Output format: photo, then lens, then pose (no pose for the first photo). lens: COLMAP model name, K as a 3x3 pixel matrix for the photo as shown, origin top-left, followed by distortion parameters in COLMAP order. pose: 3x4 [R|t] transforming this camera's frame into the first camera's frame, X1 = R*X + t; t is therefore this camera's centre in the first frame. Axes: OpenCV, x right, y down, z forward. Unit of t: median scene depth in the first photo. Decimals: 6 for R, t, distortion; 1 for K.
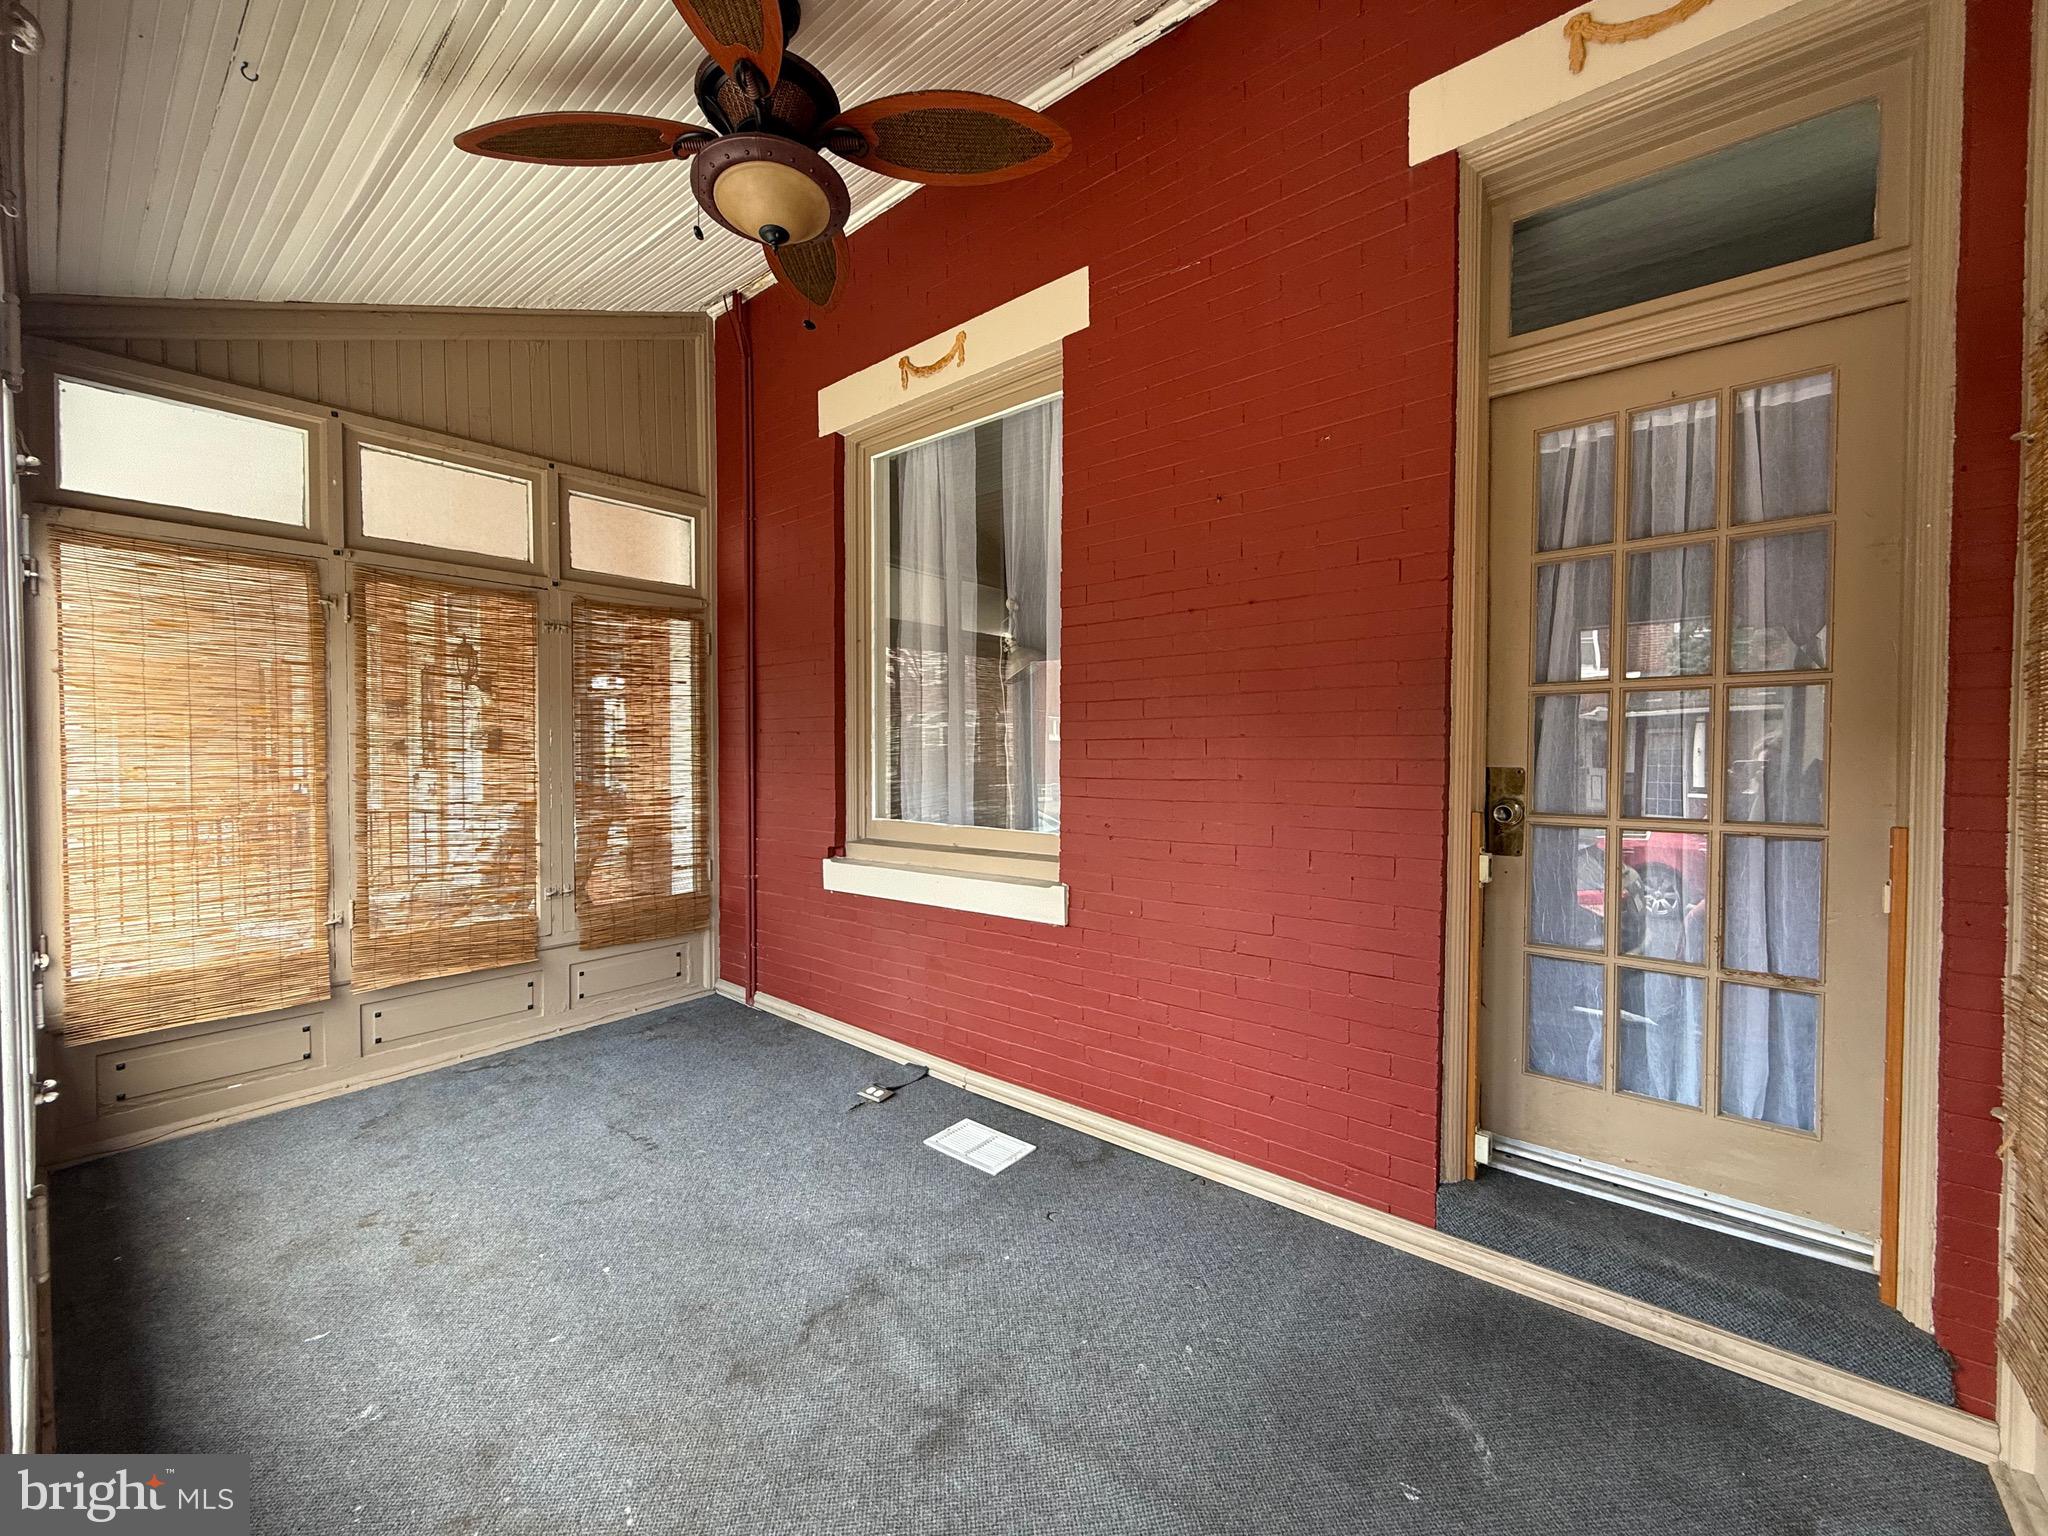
lens RADIAL K [[814.9, 0, 1018.0], [0, 814.9, 763.9], [0, 0, 1]] dist [-0.001047, 0.000150]
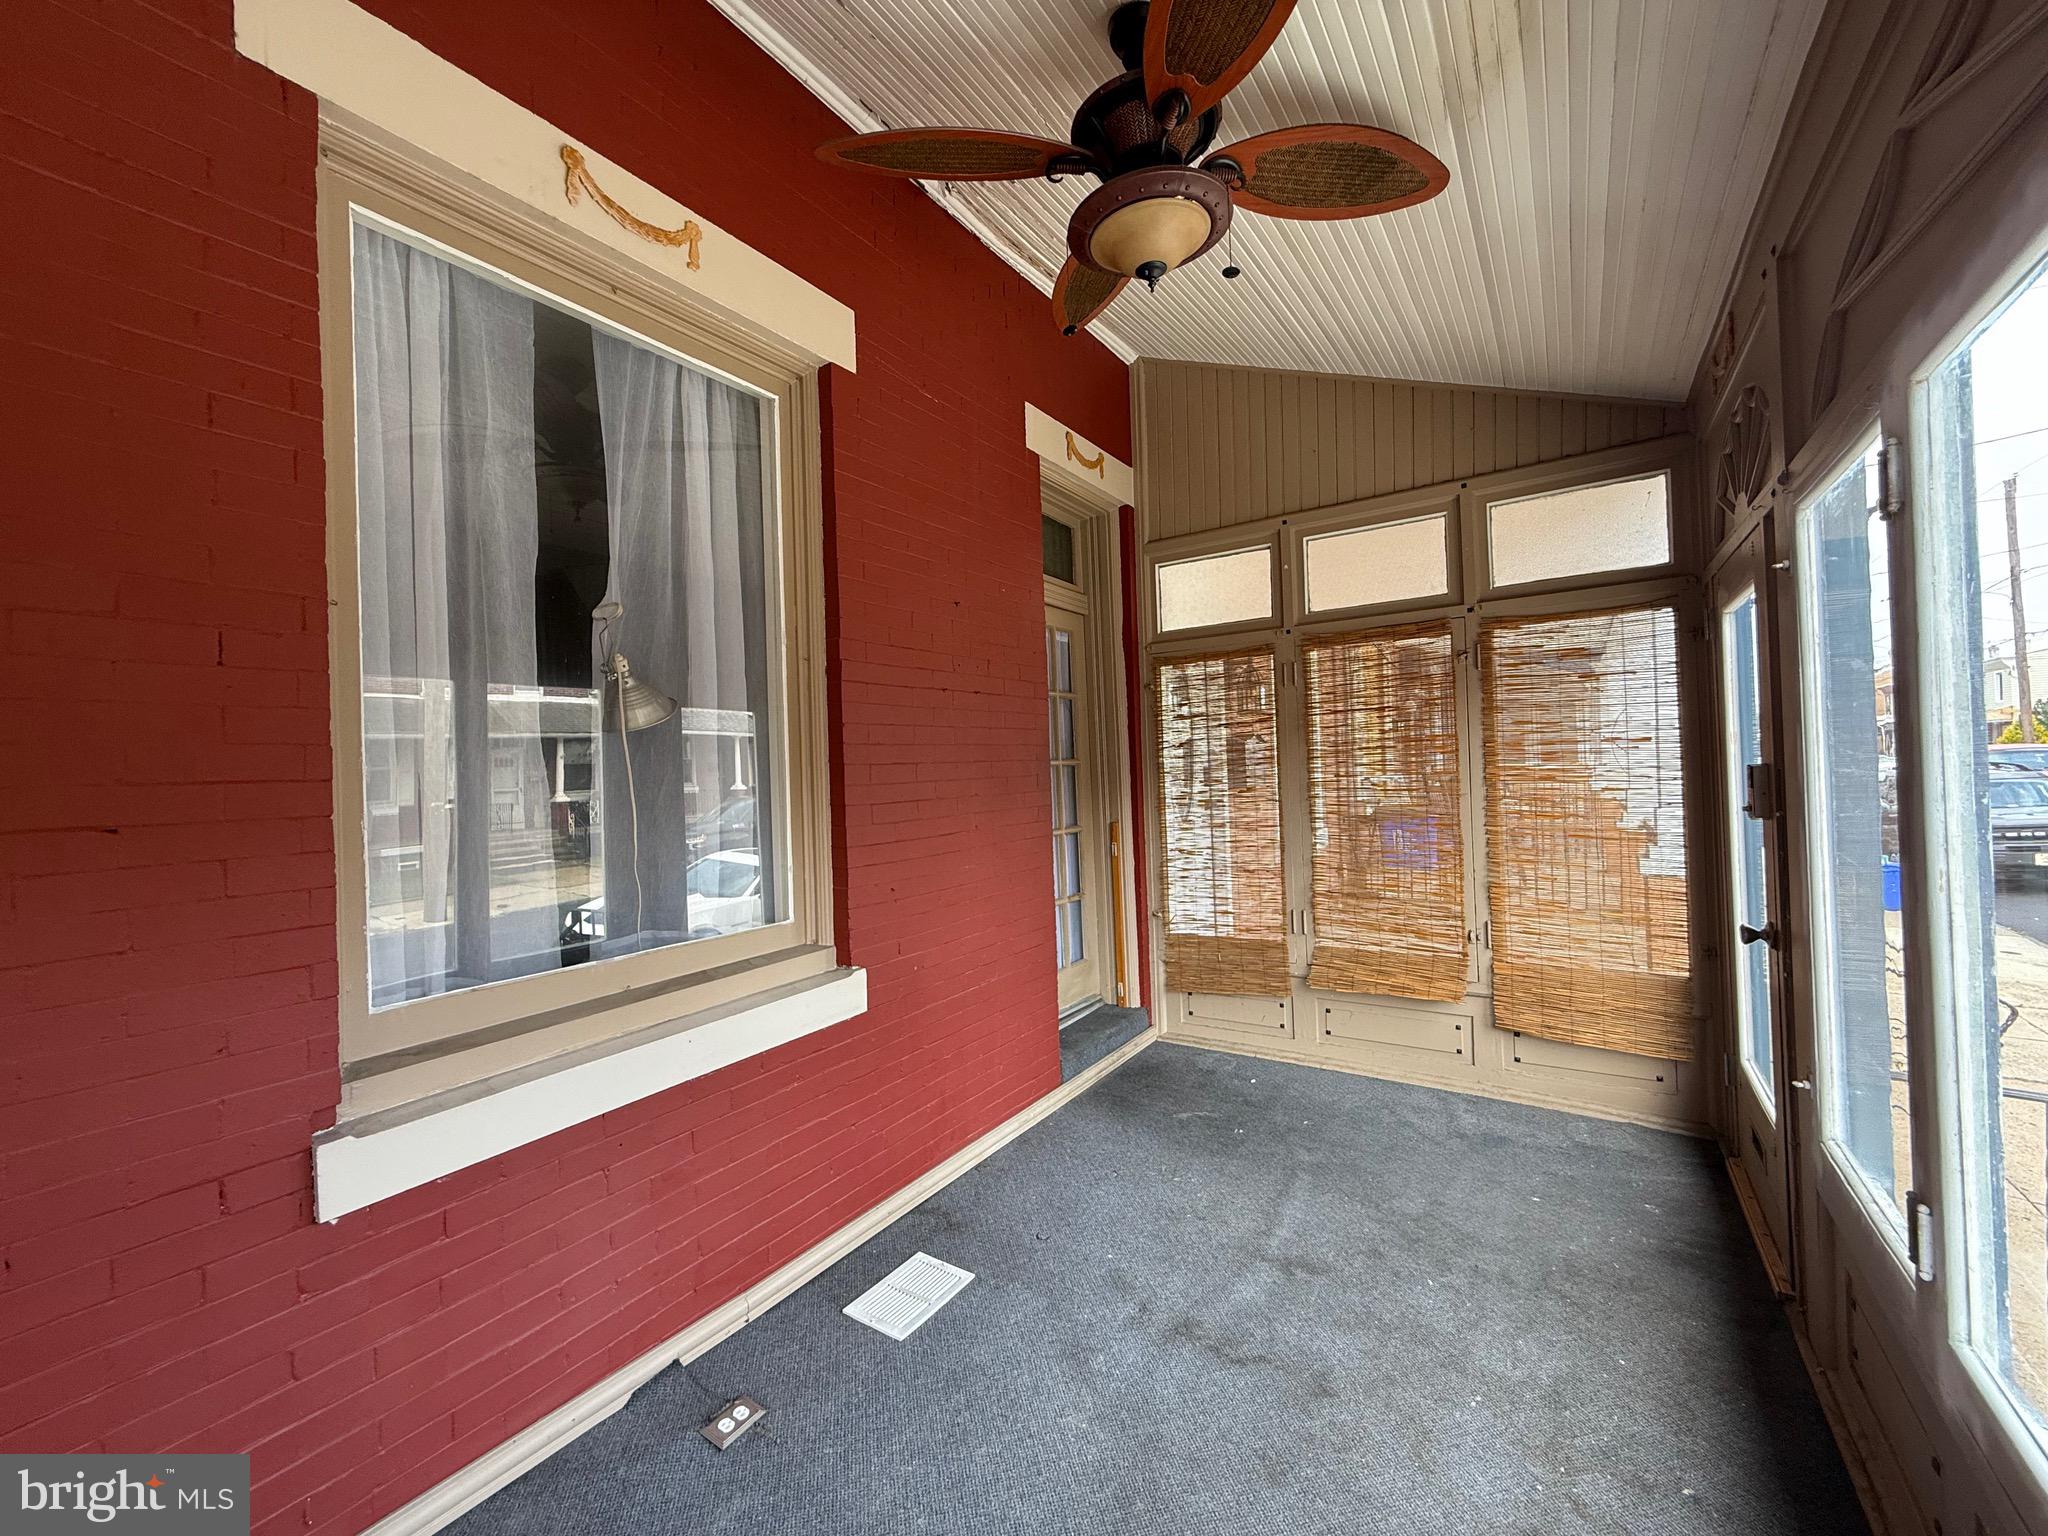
lens RADIAL K [[814.9, 0, 1018.0], [0, 814.9, 763.9], [0, 0, 1]] dist [-0.001047, 0.000150]
pose [[-0.100822, 0.014750, 0.994795, -0.857169], [0.053449, 0.998526, -0.009388, -0.056991], [-0.993468, 0.052225, -0.101462, 0.906001]]
